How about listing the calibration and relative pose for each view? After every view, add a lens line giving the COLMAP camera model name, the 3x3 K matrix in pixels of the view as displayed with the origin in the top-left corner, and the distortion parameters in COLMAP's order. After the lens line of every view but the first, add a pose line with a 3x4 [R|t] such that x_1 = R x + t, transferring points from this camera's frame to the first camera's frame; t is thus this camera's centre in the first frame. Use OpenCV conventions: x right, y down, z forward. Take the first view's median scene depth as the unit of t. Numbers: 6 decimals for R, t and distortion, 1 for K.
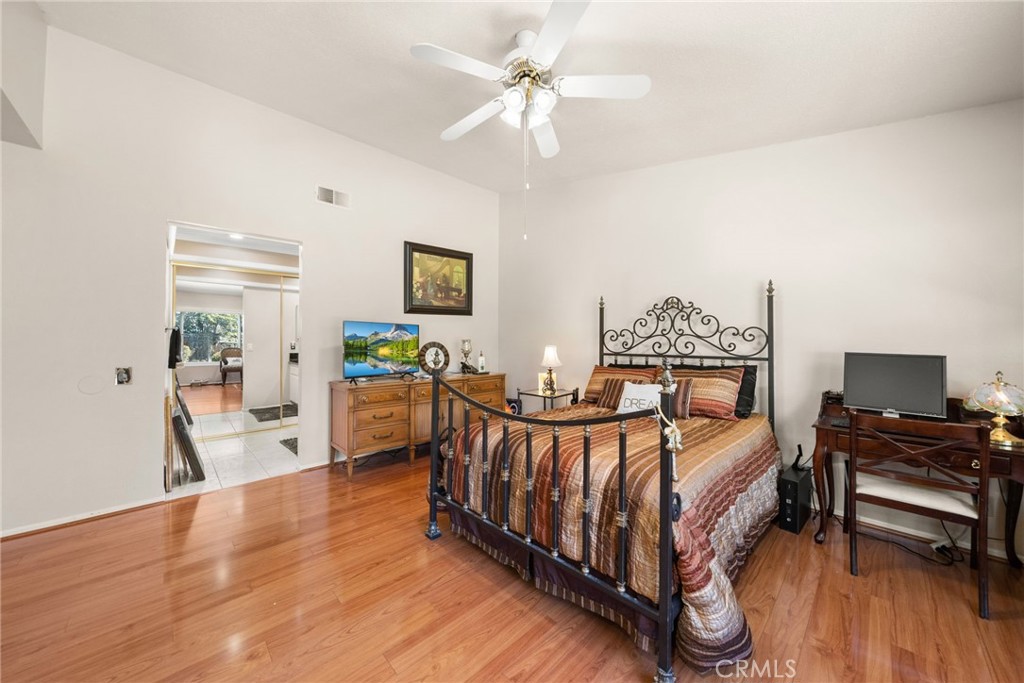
lens RADIAL K [[353.0, 0, 510.4], [0, 353.0, 335.0], [0, 0, 1]] dist [-0.001858, 0.000005]
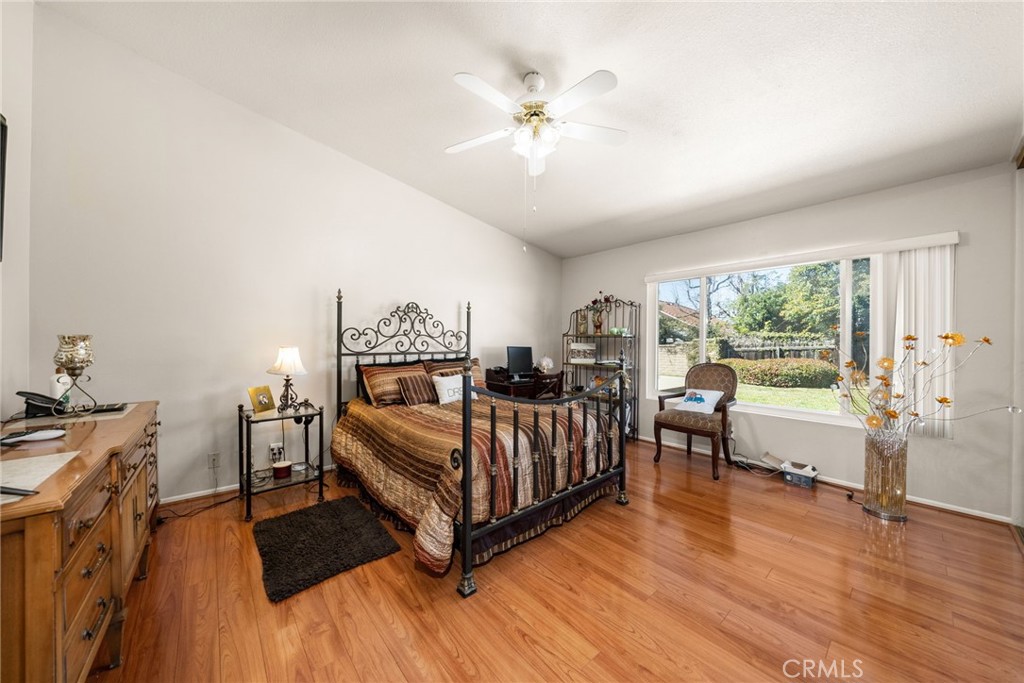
lens RADIAL K [[353.0, 0, 506.7], [0, 353.0, 346.4], [0, 0, 1]] dist [-0.001858, 0.000005]
pose [[0.065017, -0.014598, 0.997777, -0.686042], [-0.020483, 0.999663, 0.015960, 0.012265], [-0.997674, -0.021475, 0.064696, 0.613195]]
